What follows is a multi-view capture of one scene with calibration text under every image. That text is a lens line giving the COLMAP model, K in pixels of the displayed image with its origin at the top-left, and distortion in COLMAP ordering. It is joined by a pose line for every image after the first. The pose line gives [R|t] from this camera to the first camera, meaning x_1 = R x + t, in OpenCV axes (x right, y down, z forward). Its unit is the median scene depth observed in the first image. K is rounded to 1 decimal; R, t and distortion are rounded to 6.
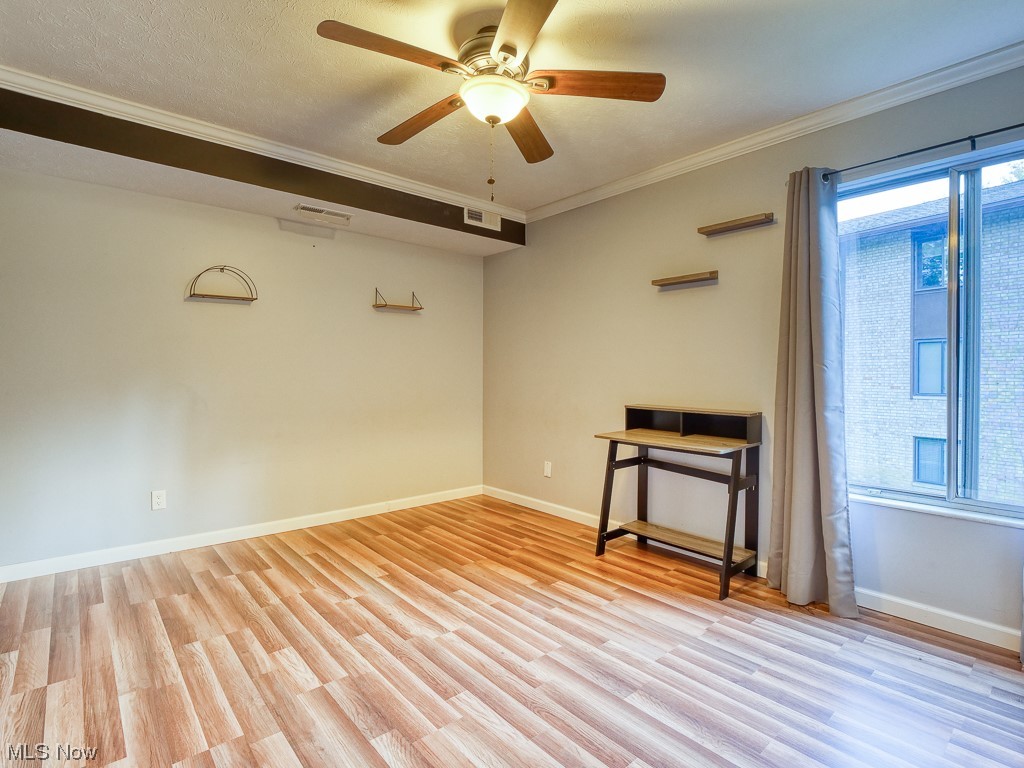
lens RADIAL K [[505.0, 0, 497.4], [0, 505.0, 377.8], [0, 0, 1]] dist [-0.011885, -0.000191]
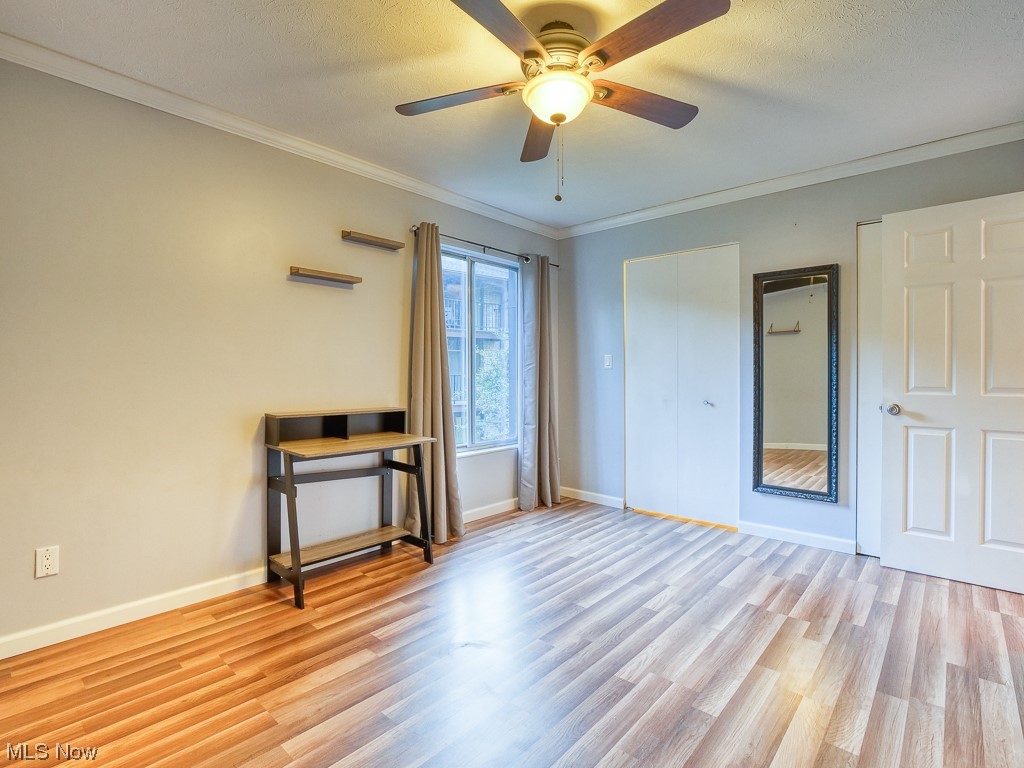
lens RADIAL K [[509.3, 0, 513.0], [0, 509.3, 378.1], [0, 0, 1]] dist [-0.013642, -0.000370]
pose [[-0.143423, -0.013307, 0.989572, -0.889701], [0.008254, 0.999859, 0.014642, -0.019926], [-0.989627, 0.010268, -0.143293, 1.117420]]
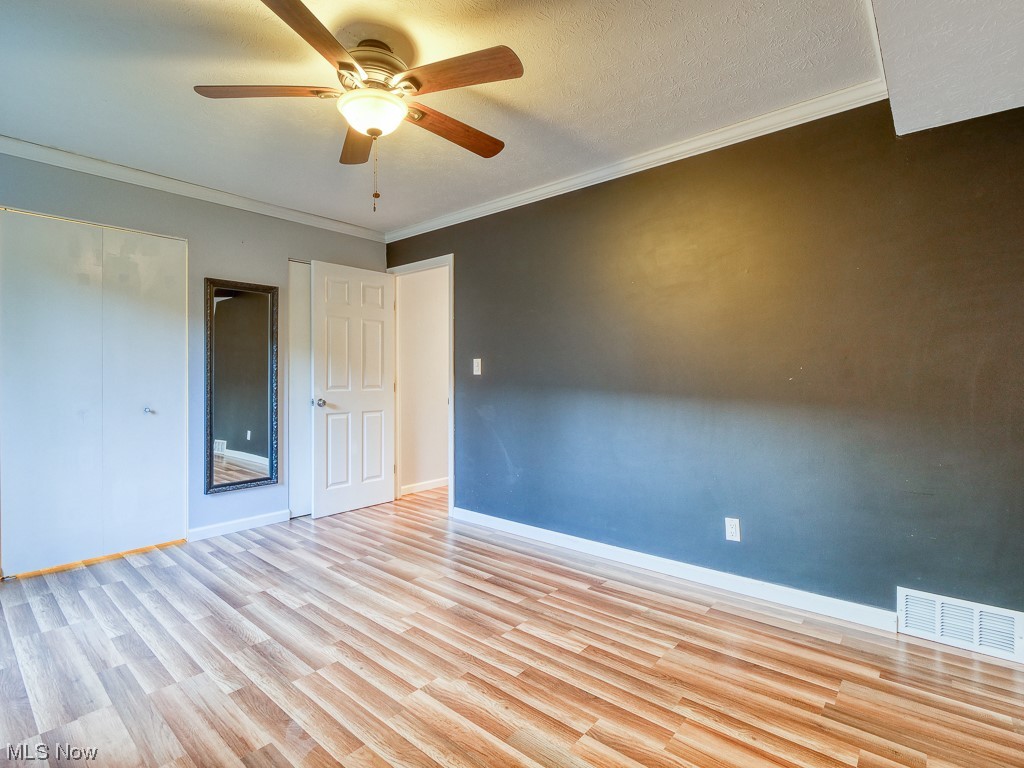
lens RADIAL K [[509.3, 0, 513.0], [0, 509.3, 378.1], [0, 0, 1]] dist [-0.013642, -0.000370]
pose [[-0.984965, -0.003866, -0.172712, -0.099877], [-0.005883, 0.999920, 0.011169, -0.024245], [0.172655, 0.012018, -0.984909, 1.874312]]
